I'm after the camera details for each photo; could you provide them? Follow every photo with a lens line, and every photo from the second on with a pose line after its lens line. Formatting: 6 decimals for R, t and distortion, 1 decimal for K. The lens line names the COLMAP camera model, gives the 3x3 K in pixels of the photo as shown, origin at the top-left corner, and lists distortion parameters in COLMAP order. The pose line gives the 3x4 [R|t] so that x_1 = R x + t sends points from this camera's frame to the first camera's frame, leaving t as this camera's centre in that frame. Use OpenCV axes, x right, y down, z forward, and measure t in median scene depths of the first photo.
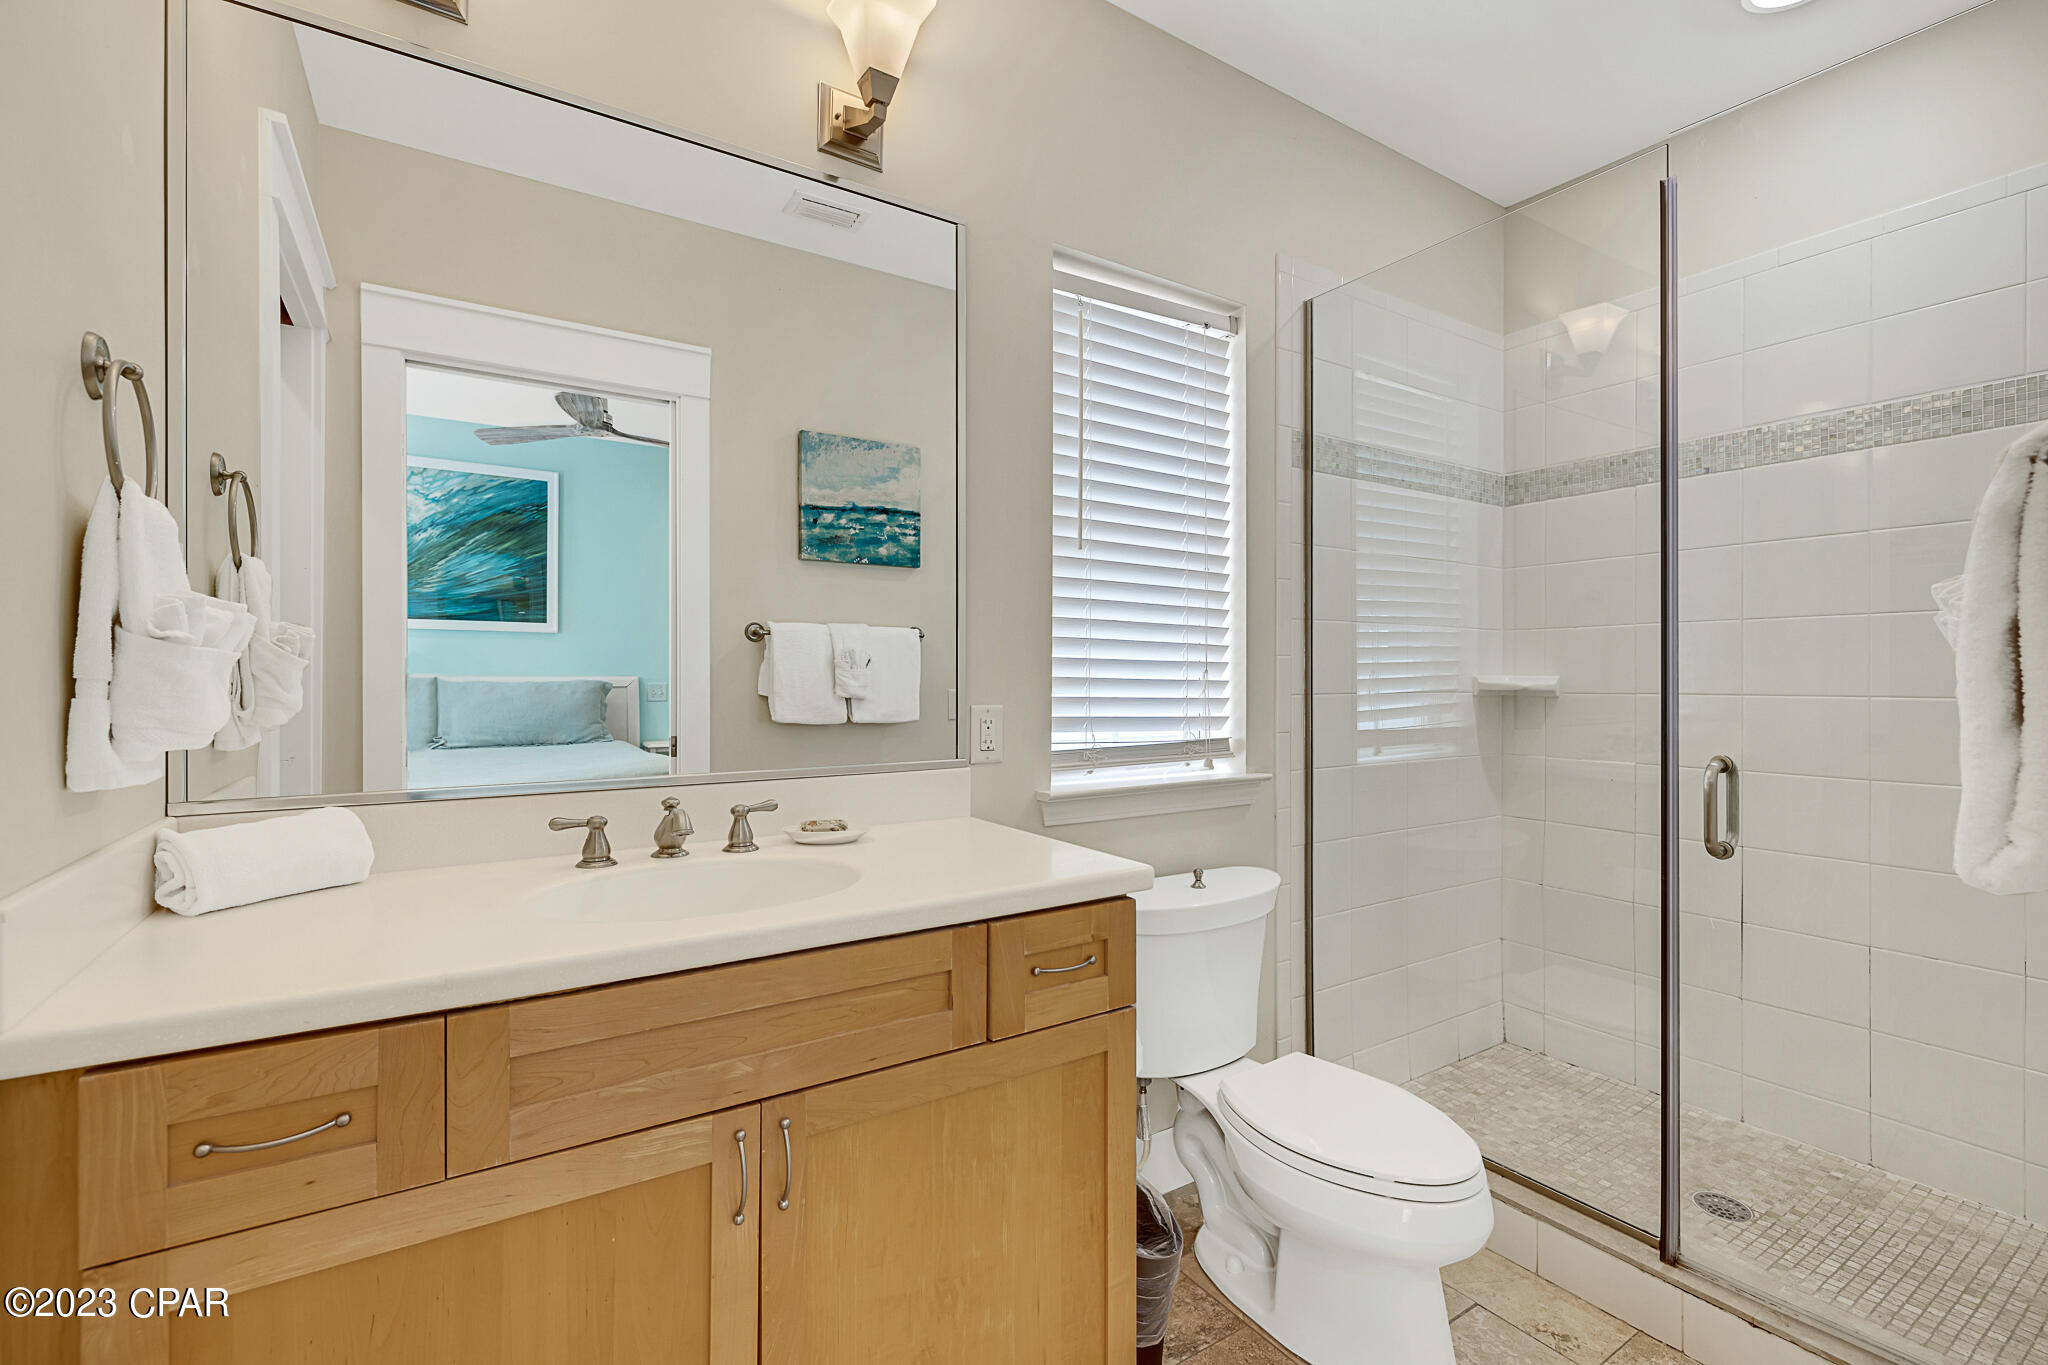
lens RADIAL K [[913.8, 0, 1028.4], [0, 913.8, 679.3], [0, 0, 1]] dist [-0.005101, -0.000449]
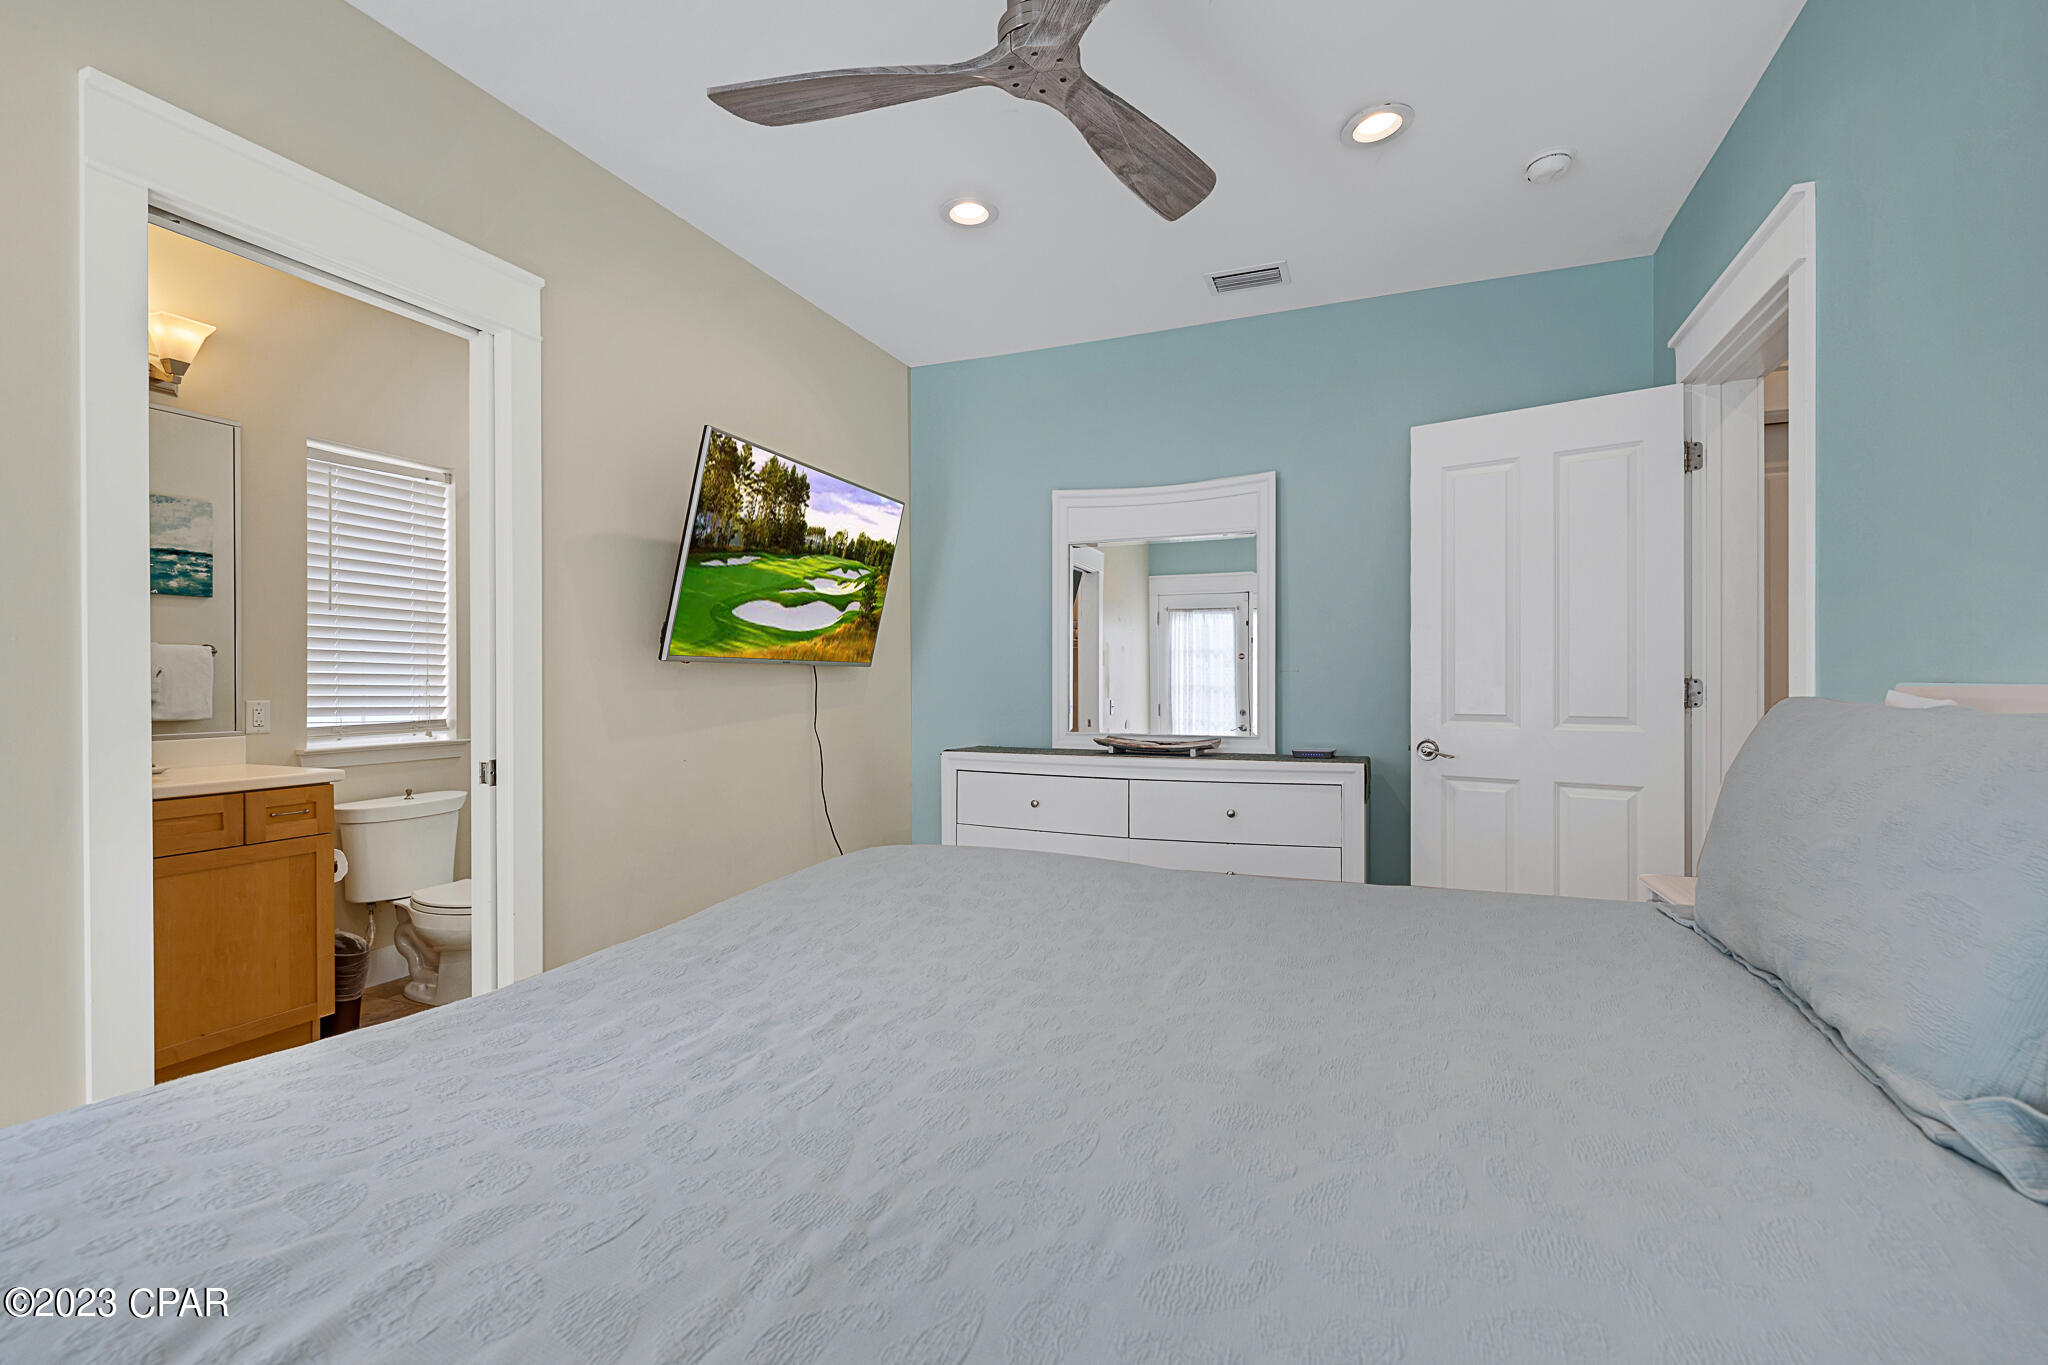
lens RADIAL K [[913.8, 0, 1013.4], [0, 913.8, 684.5], [0, 0, 1]] dist [-0.005101, -0.000449]
pose [[0.828105, -0.005237, 0.560549, 0.144218], [0.004900, 0.999986, 0.002104, 0.000622], [-0.560552, 0.001004, 0.828119, -1.029281]]
